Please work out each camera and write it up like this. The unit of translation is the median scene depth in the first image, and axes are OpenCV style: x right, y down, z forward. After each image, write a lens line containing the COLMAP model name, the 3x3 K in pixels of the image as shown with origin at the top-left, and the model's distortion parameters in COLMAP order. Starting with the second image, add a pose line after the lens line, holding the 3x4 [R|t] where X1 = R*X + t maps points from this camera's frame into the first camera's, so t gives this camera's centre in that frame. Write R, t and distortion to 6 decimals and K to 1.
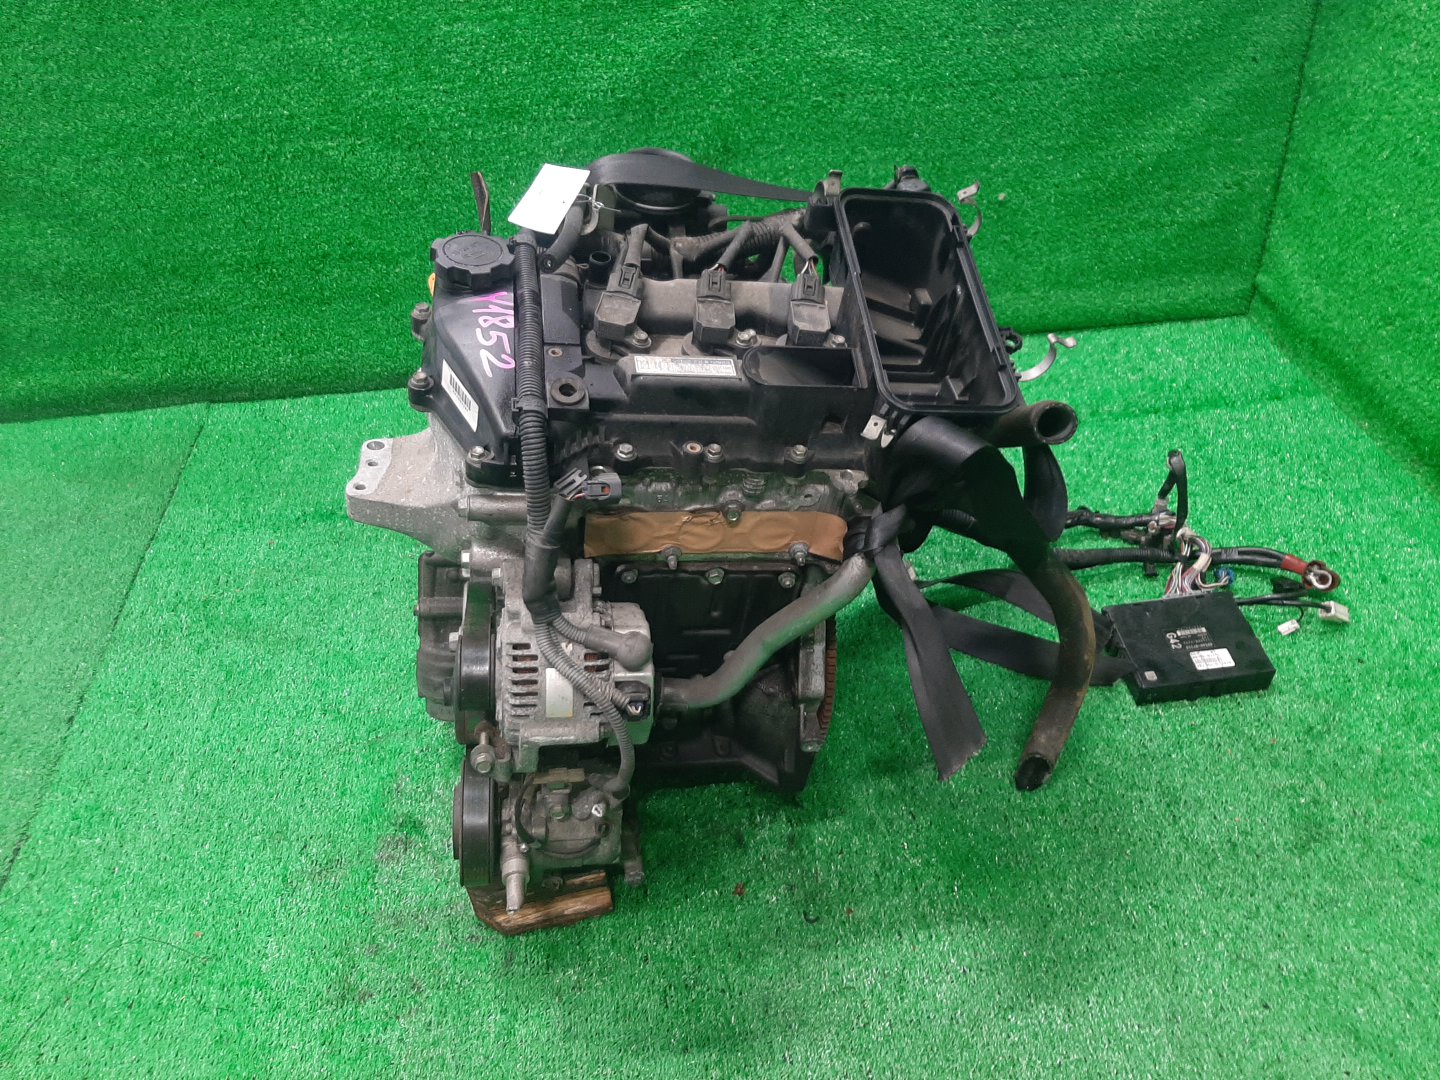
lens RADIAL K [[1105.0, 0, 746.3], [0, 1105.0, 541.5], [0, 0, 1]] dist [0.047164, -0.084652]
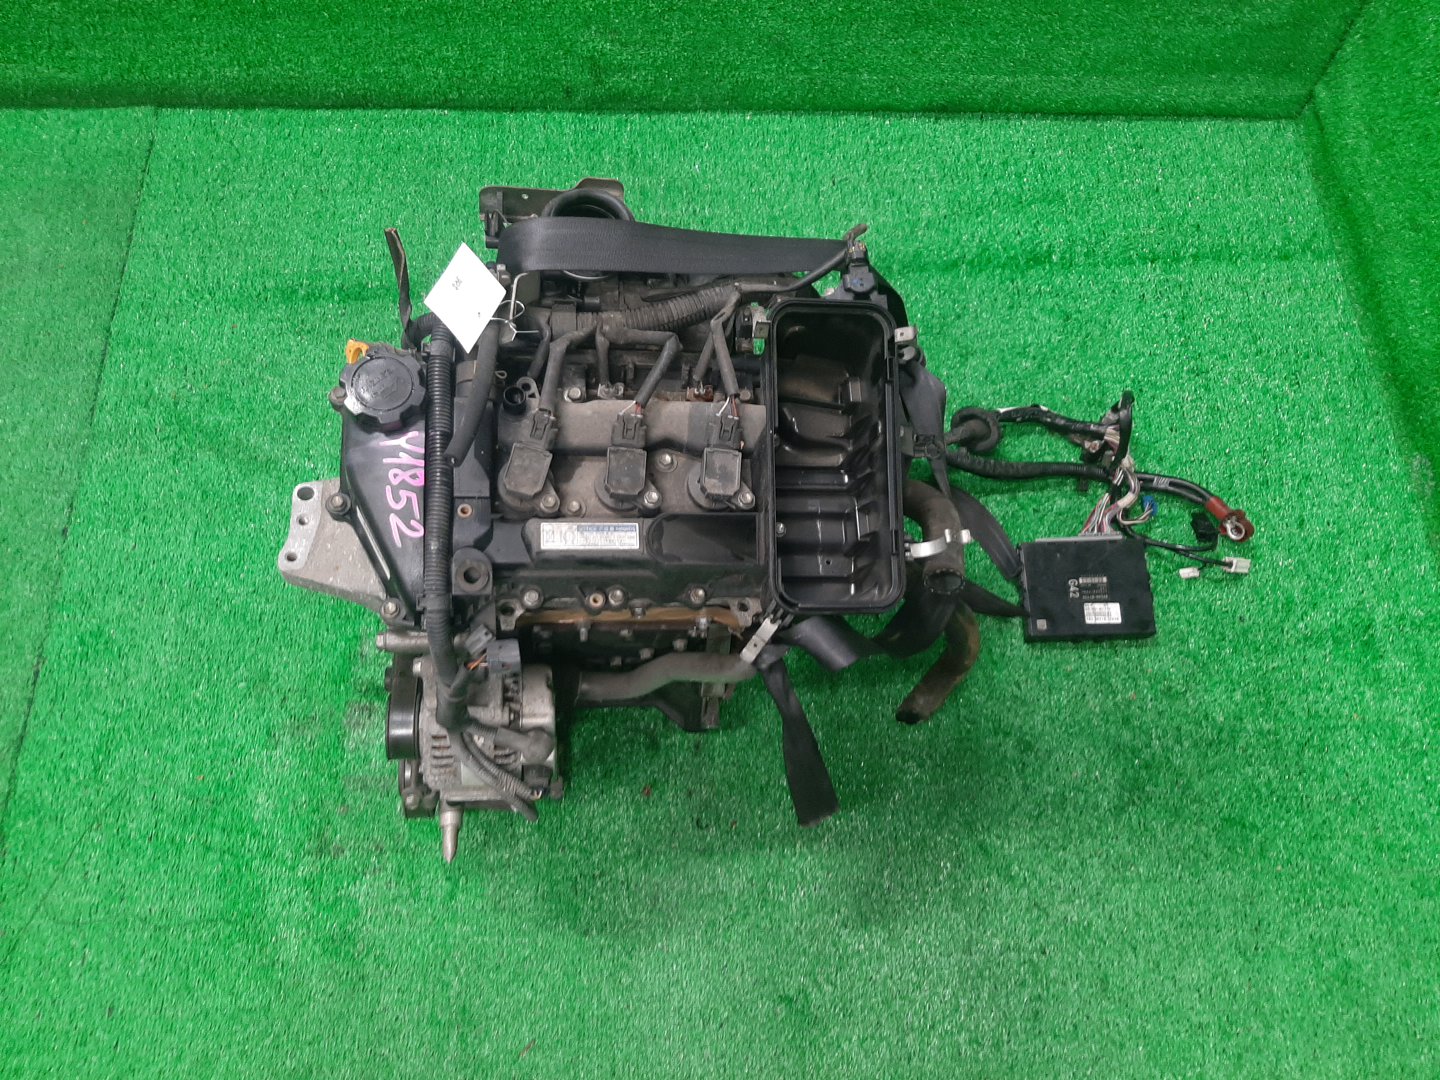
lens RADIAL K [[1093.5, 0, 743.7], [0, 1093.5, 537.4], [0, 0, 1]] dist [0.066462, -0.108748]
pose [[0.994706, 0.102440, 0.008126, 0.056019], [-0.095059, 0.887224, 0.451438, -0.442437], [0.039036, -0.449821, 0.892265, 0.060452]]
